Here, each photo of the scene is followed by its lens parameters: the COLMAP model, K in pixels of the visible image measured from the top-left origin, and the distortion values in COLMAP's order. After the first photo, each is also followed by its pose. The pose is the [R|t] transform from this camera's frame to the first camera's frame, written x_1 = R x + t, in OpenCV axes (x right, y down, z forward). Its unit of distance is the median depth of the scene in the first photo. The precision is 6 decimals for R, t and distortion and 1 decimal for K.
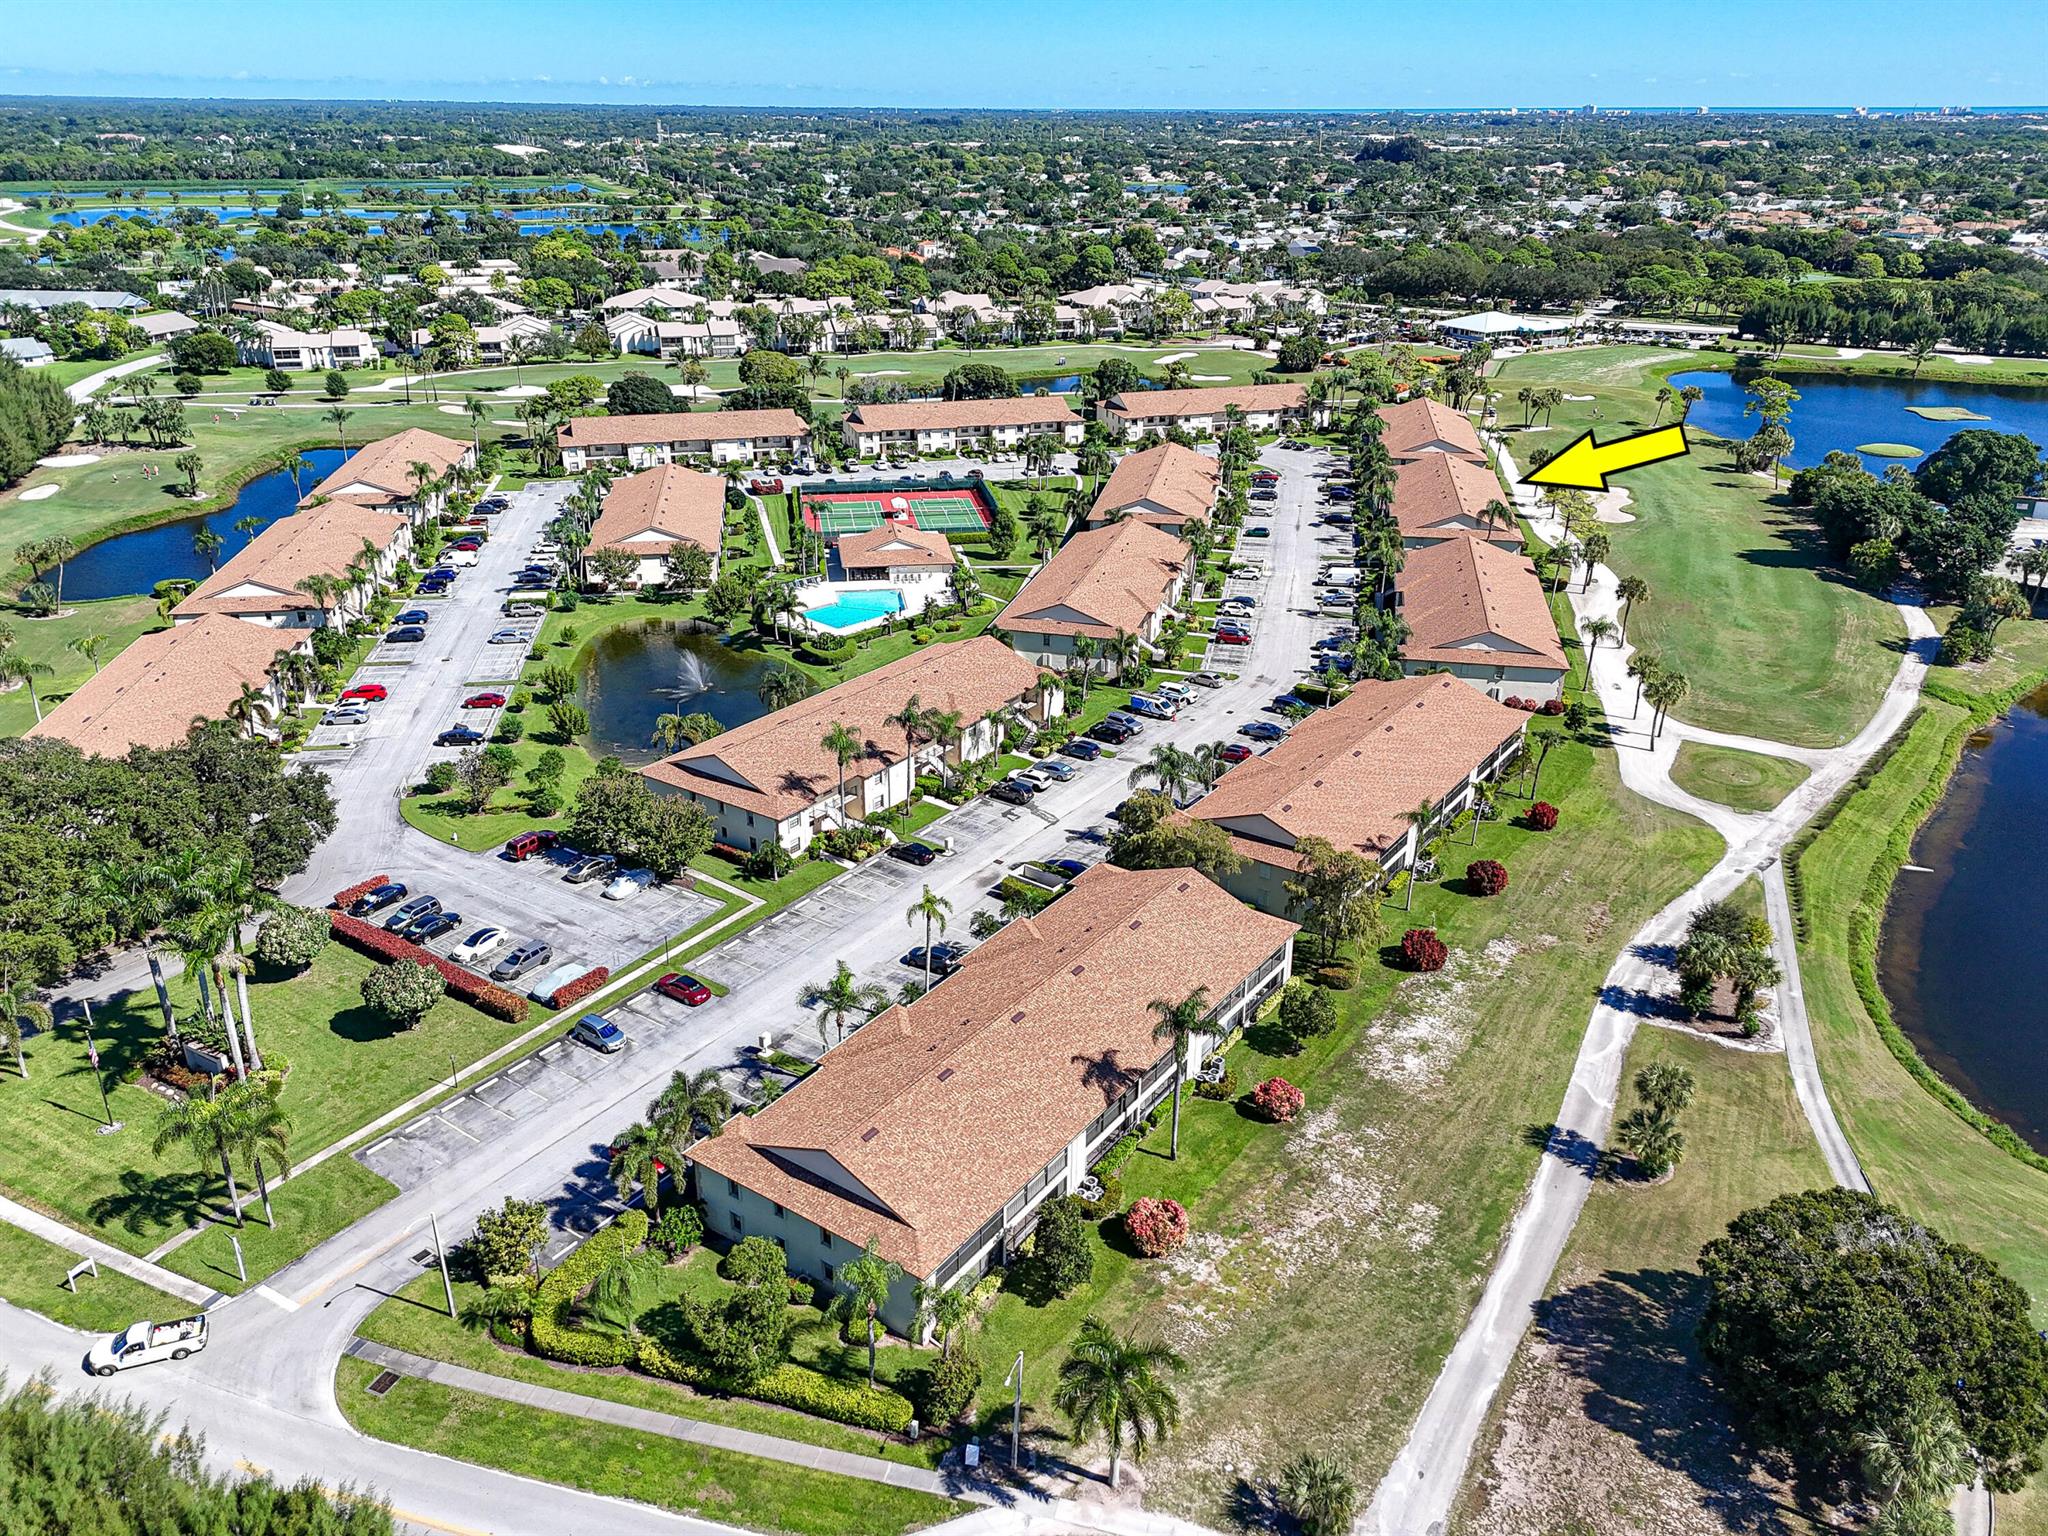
lens RADIAL K [[1508.4, 0, 1028.1], [0, 1508.4, 761.5], [0, 0, 1]] dist [0.082579, -0.070174]
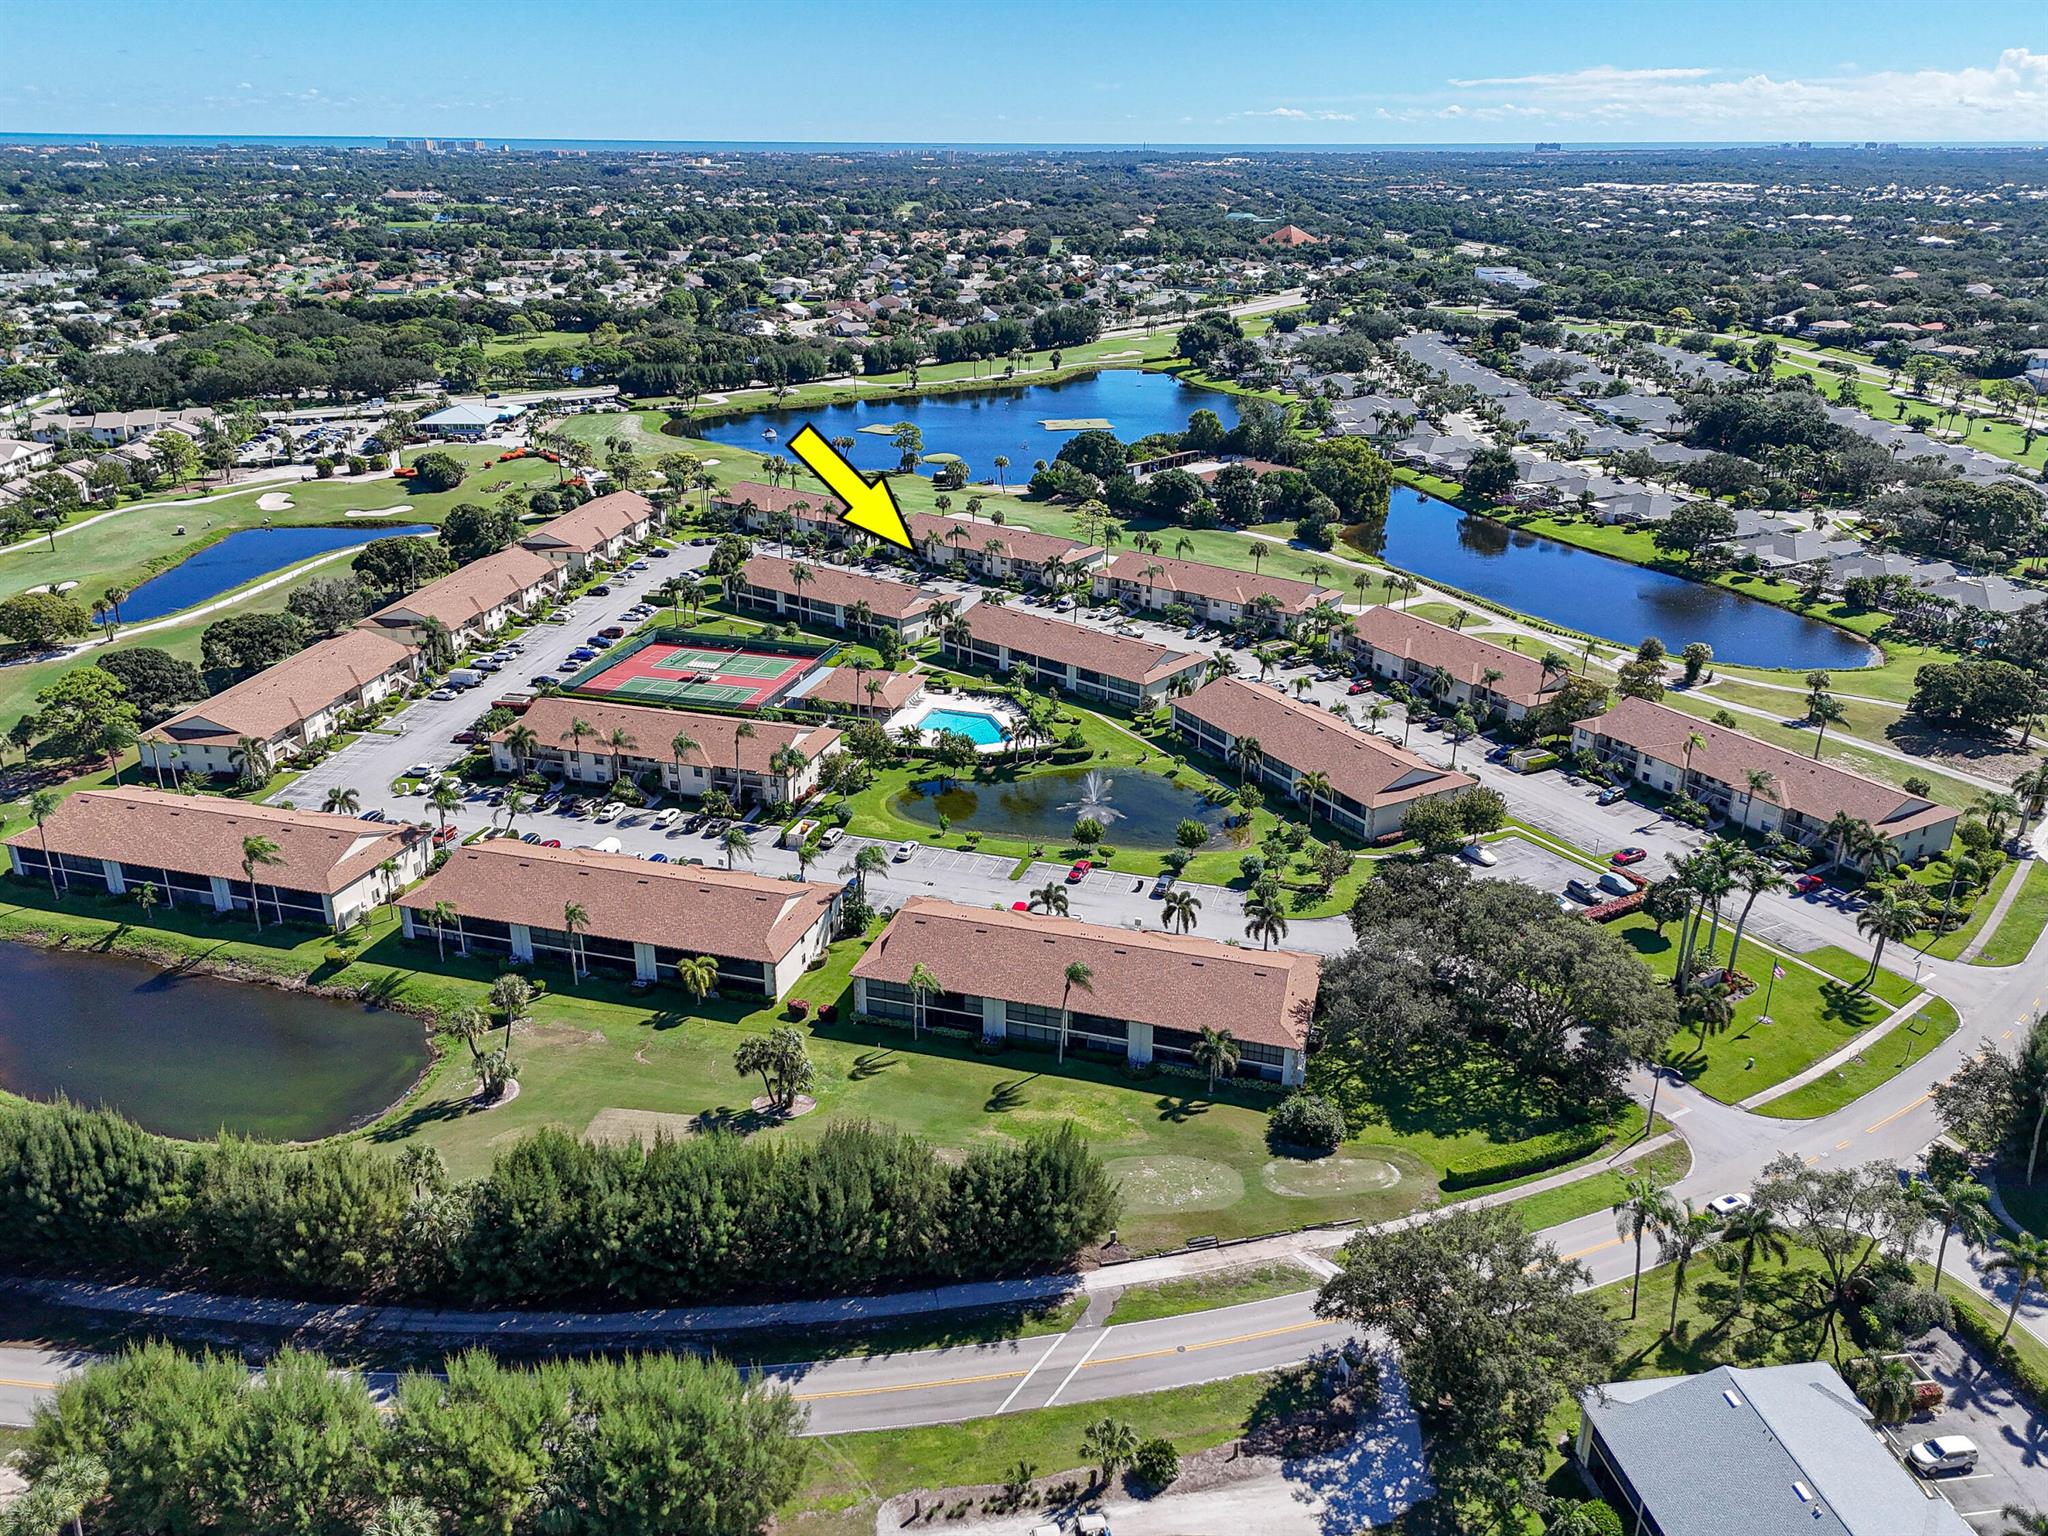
lens RADIAL K [[1502.3, 0, 1024.0], [0, 1502.3, 768.0], [0, 0, 1]] dist [0.075305, -0.059214]
pose [[0.435707, -0.348580, 0.829851, -0.730277], [0.355325, 0.913696, 0.197238, -0.198501], [-0.826985, 0.208929, 0.521963, 0.267439]]
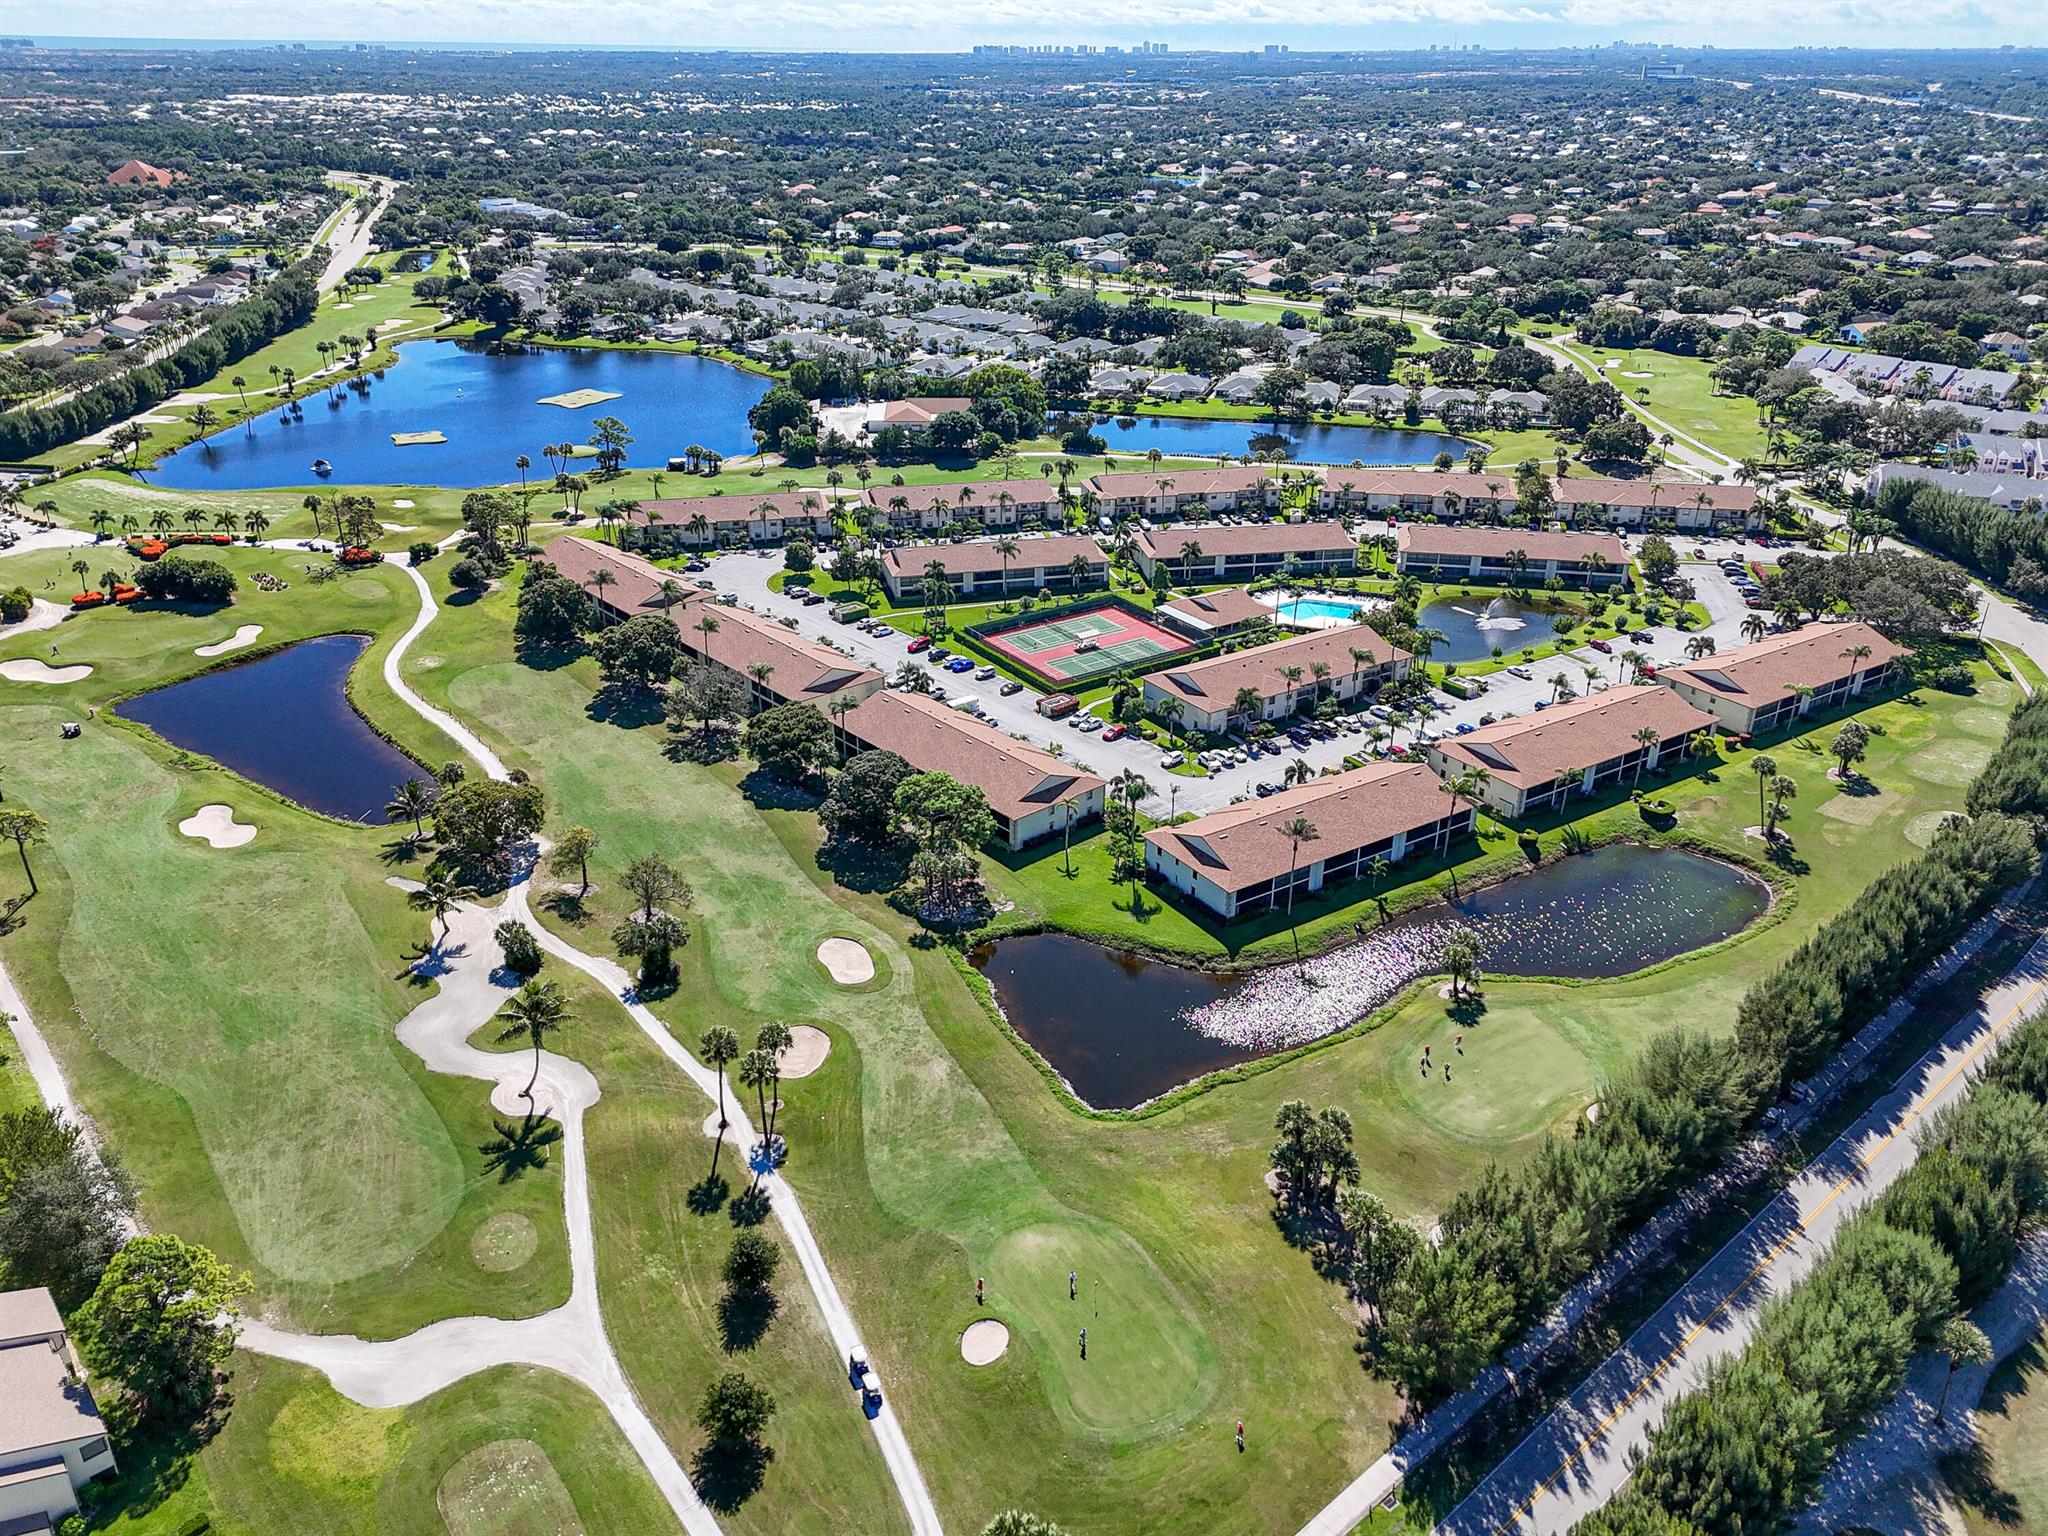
lens RADIAL K [[1508.4, 0, 1028.1], [0, 1508.4, 761.5], [0, 0, 1]] dist [0.082579, -0.070174]
pose [[-0.410630, -0.395677, 0.821476, -0.882763], [0.355955, 0.759884, 0.543941, -0.623435], [-0.839452, 0.515767, -0.171188, 1.096275]]
